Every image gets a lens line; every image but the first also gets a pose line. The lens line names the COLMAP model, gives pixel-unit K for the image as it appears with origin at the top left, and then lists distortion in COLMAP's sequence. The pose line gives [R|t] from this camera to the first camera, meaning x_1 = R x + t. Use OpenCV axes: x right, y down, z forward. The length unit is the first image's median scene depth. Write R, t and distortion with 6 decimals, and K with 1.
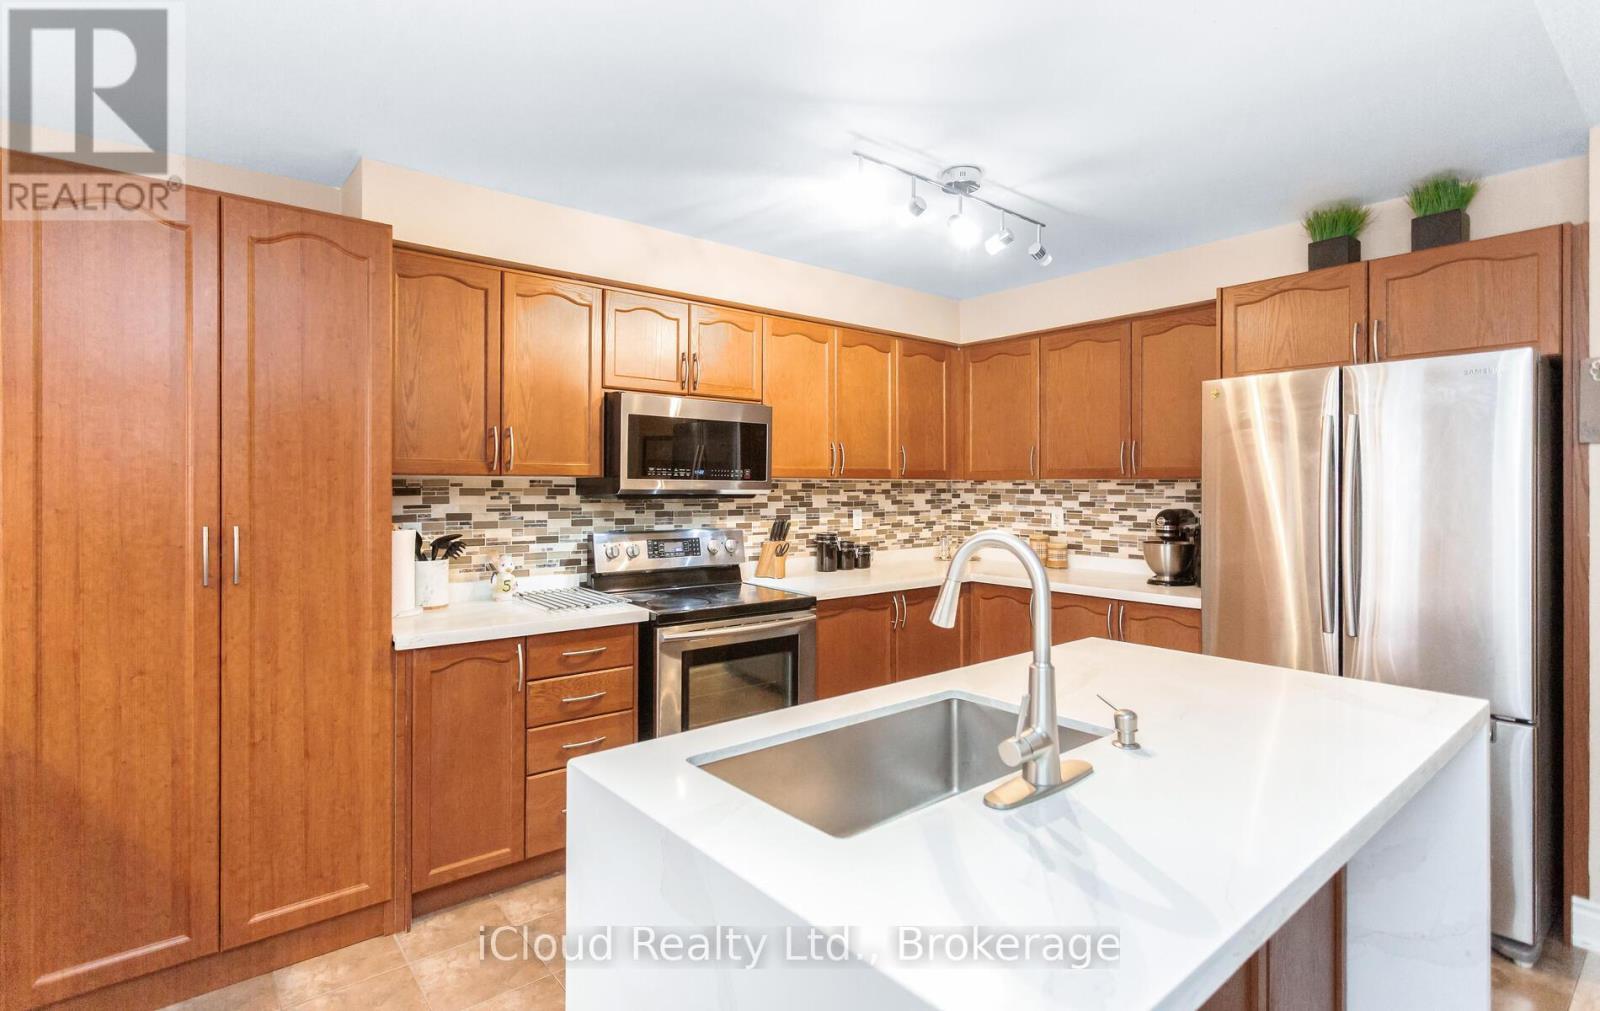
lens RADIAL K [[760.8, 0, 796.1], [0, 760.8, 495.2], [0, 0, 1]] dist [-0.010377, 0.000285]
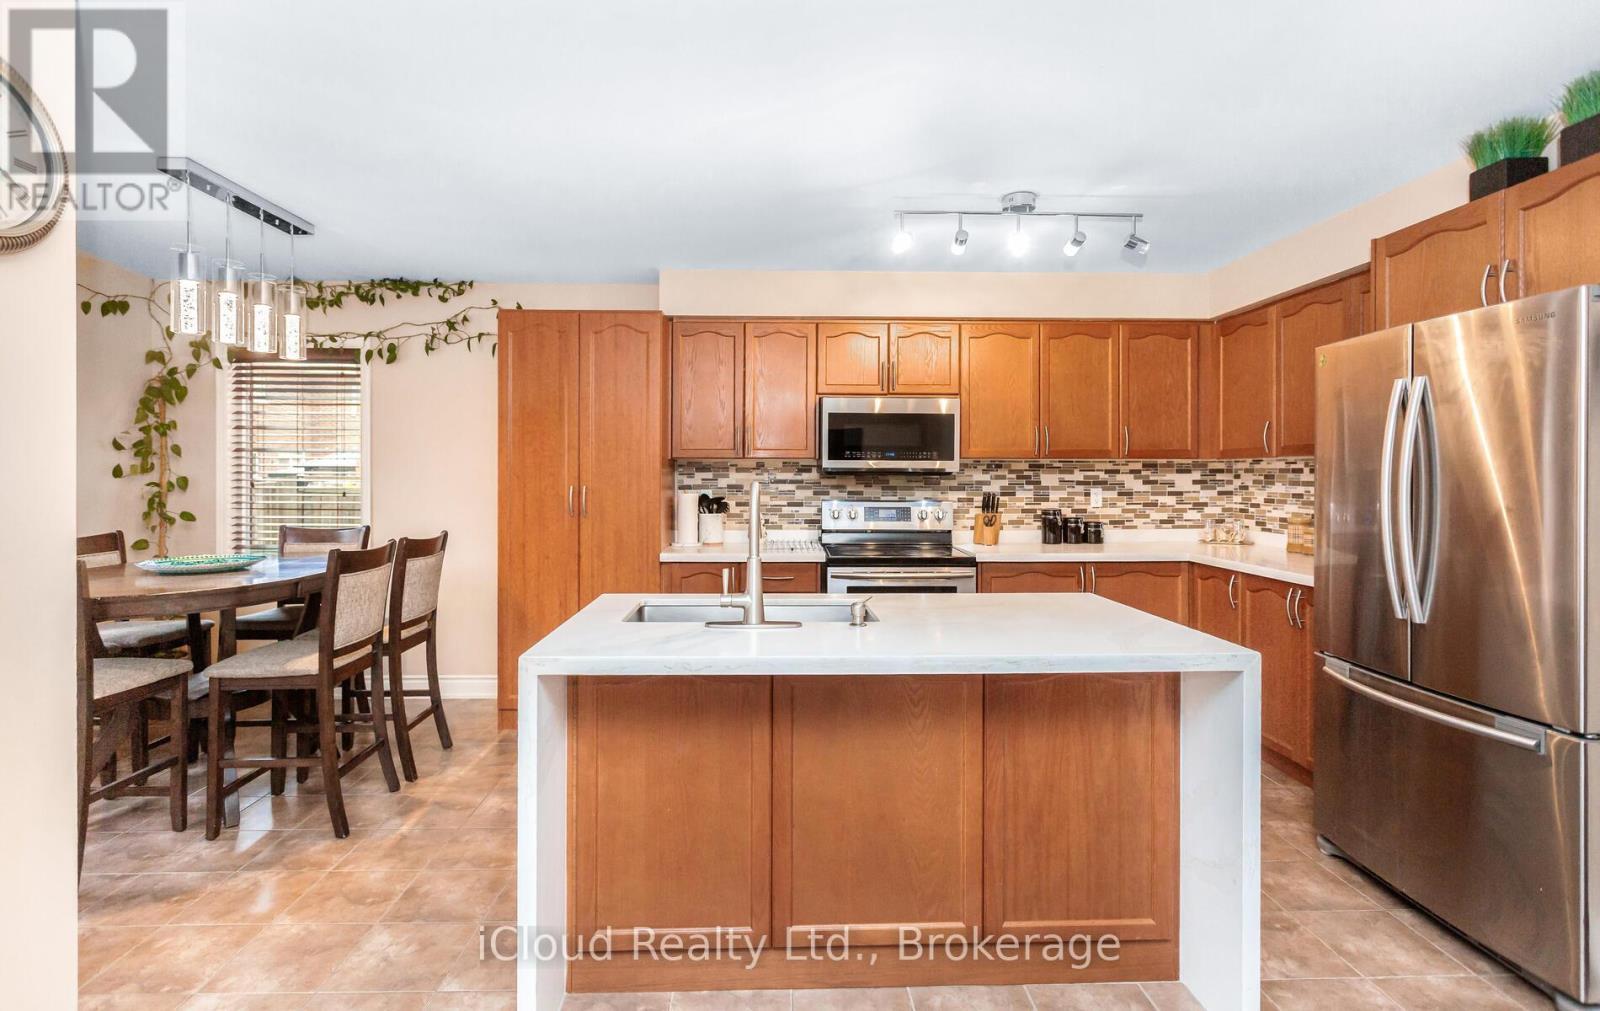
lens RADIAL K [[780.8, 0, 798.5], [0, 780.8, 489.8], [0, 0, 1]] dist [-0.000640, 0.000567]
pose [[0.795436, 0.009622, -0.605962, 0.445755], [-0.006620, 0.999952, 0.007188, 0.017082], [0.606002, -0.001706, 0.795461, -0.118022]]
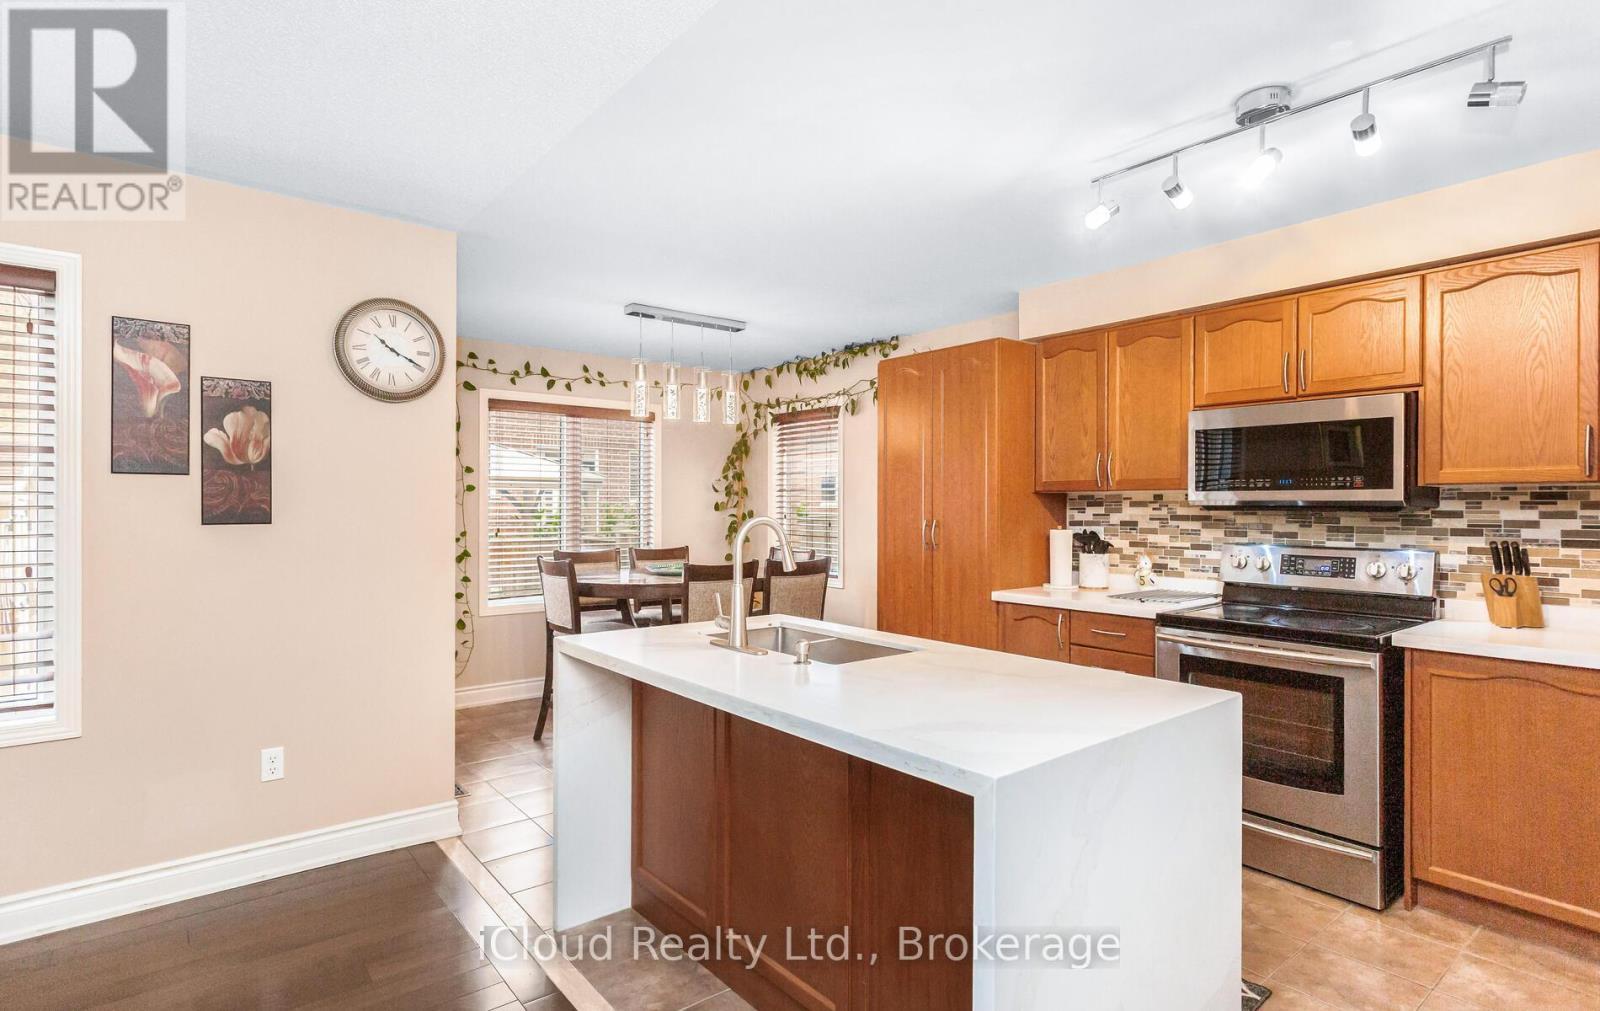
lens RADIAL K [[809.9, 0, 800.0], [0, 809.9, 505.5], [0, 0, 1]] dist [0.003051, 0.001036]
pose [[0.000081, -0.003205, -0.999995, 0.688518], [-0.012603, 0.999915, -0.003206, 0.007093], [0.999921, 0.012603, 0.000041, 0.333353]]
